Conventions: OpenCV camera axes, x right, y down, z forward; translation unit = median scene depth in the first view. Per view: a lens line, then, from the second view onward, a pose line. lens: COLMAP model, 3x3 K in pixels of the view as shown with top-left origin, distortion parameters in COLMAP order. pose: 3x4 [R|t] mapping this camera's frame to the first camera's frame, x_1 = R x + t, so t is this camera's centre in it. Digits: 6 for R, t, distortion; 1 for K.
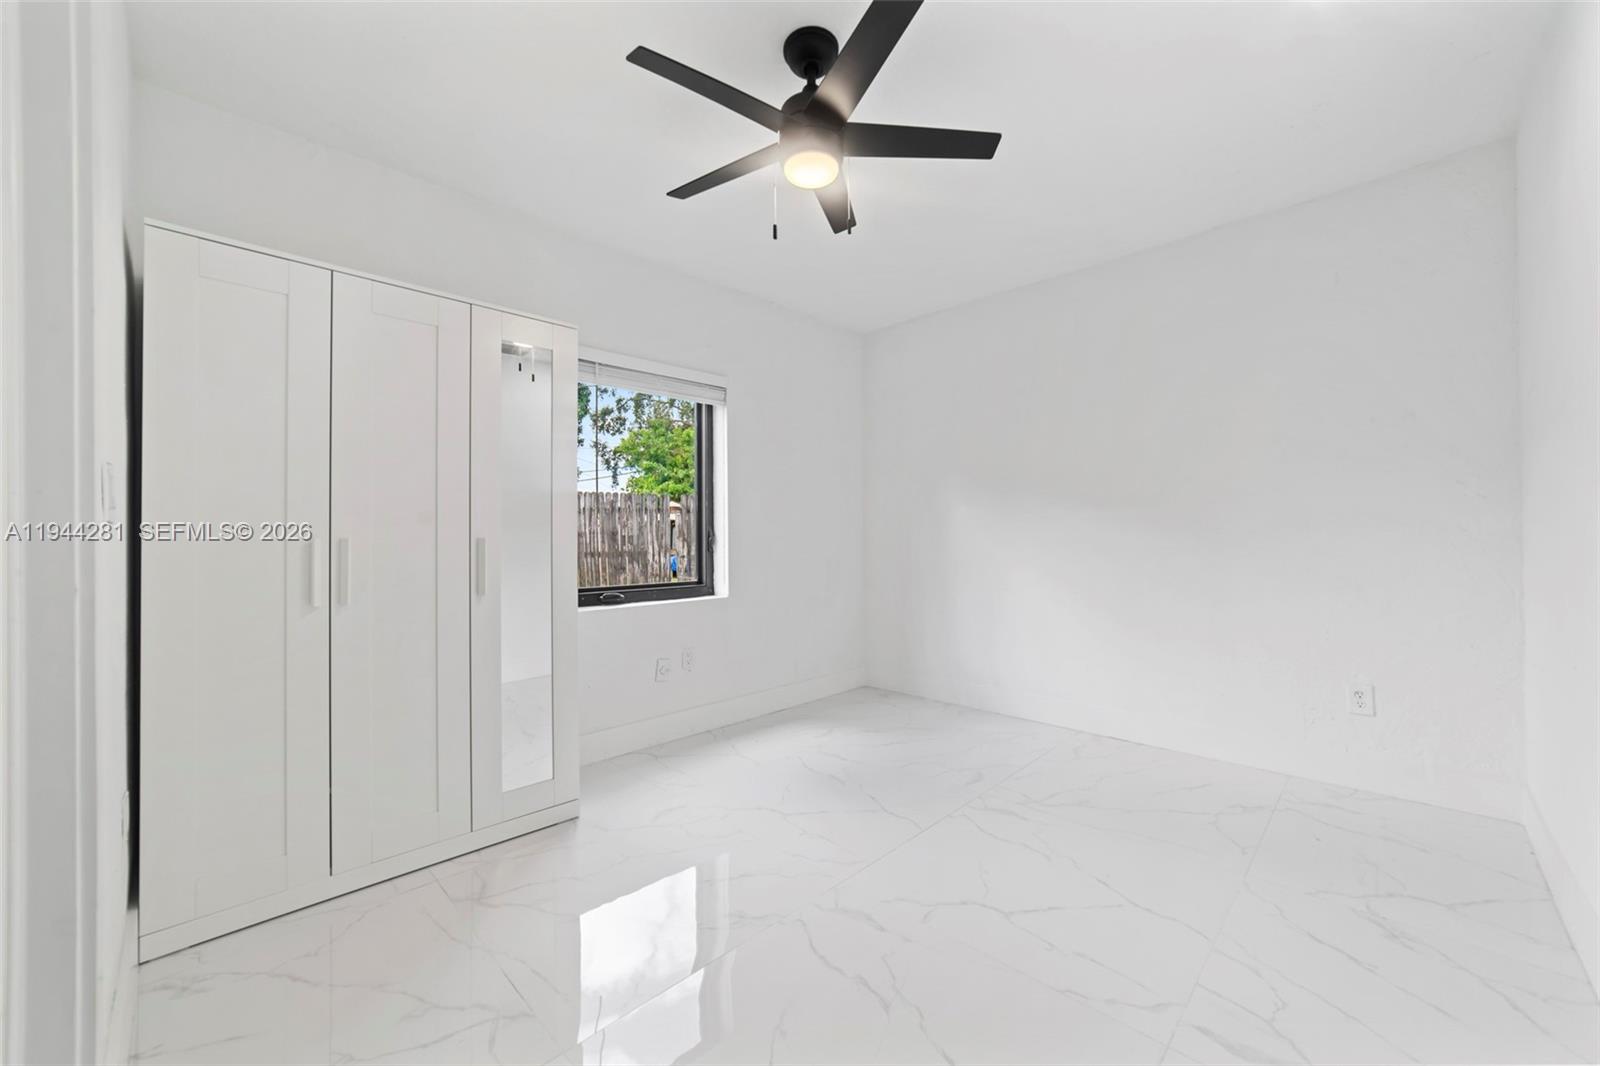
lens RADIAL K [[618.4, 0, 790.1], [0, 618.4, 532.4], [0, 0, 1]] dist [-0.001067, -0.000054]
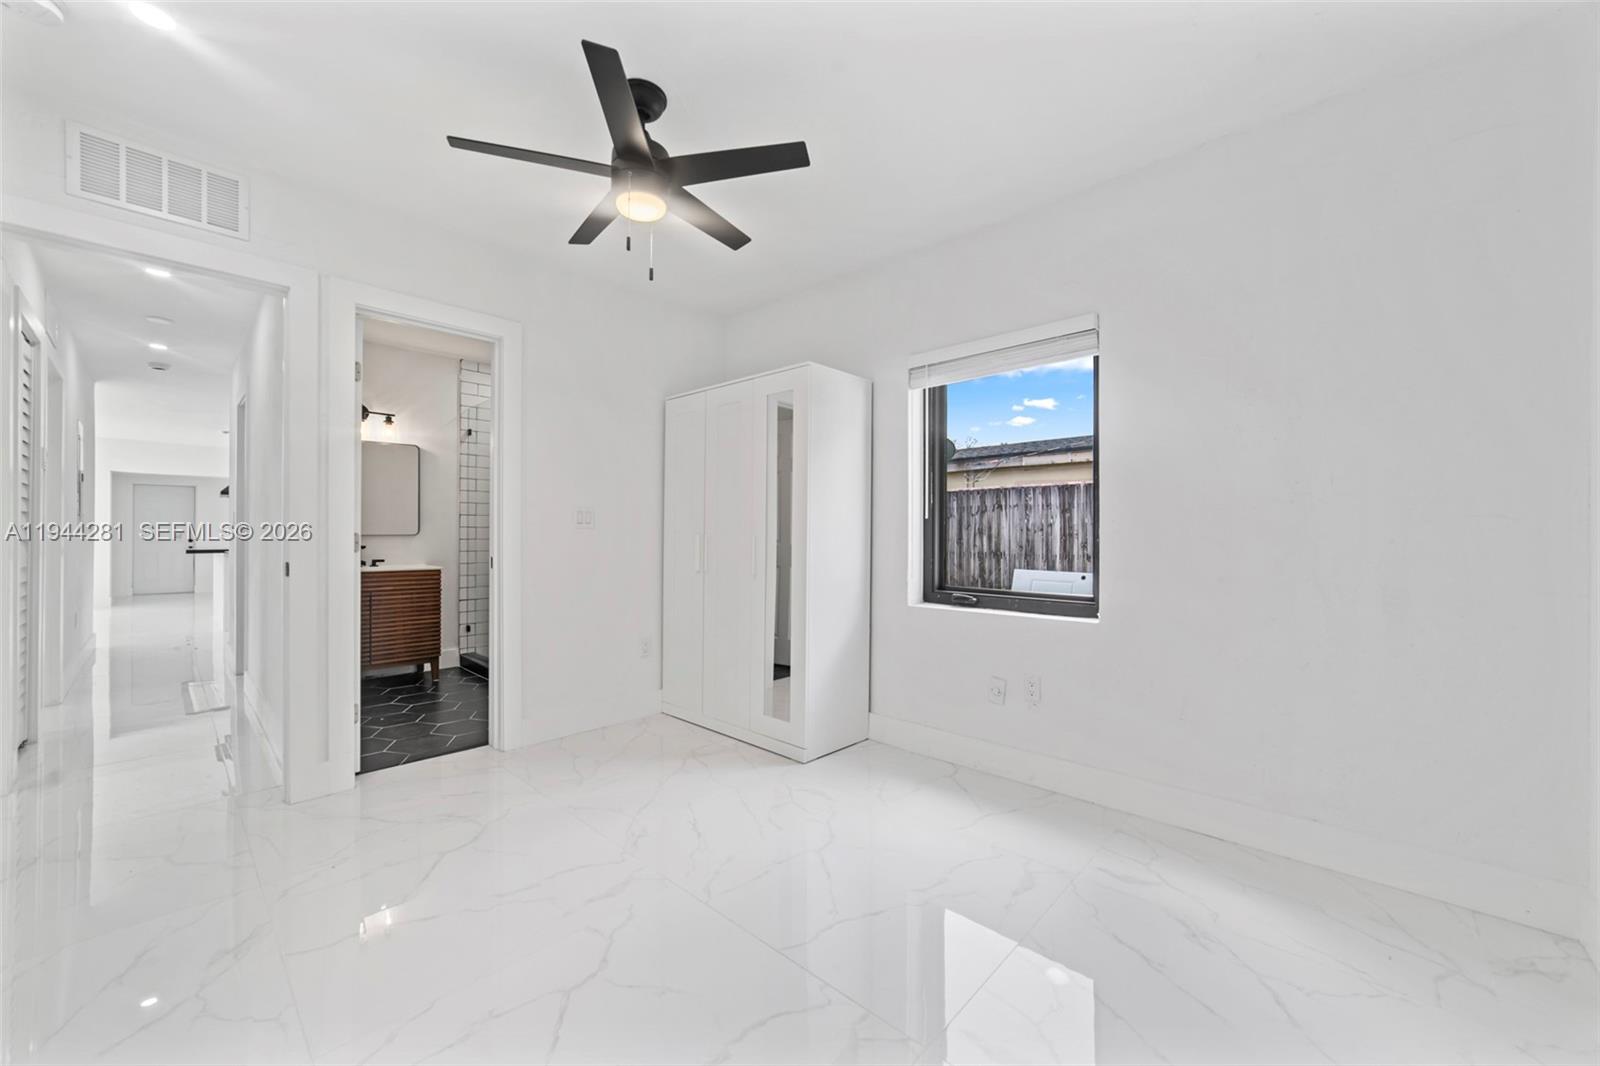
lens RADIAL K [[618.4, 0, 790.1], [0, 618.4, 532.4], [0, 0, 1]] dist [-0.001067, -0.000054]
pose [[0.031107, -0.000057, -0.999516, 0.681618], [-0.004046, 0.999992, -0.000183, 0.002659], [0.999508, 0.004050, 0.031107, 0.723536]]
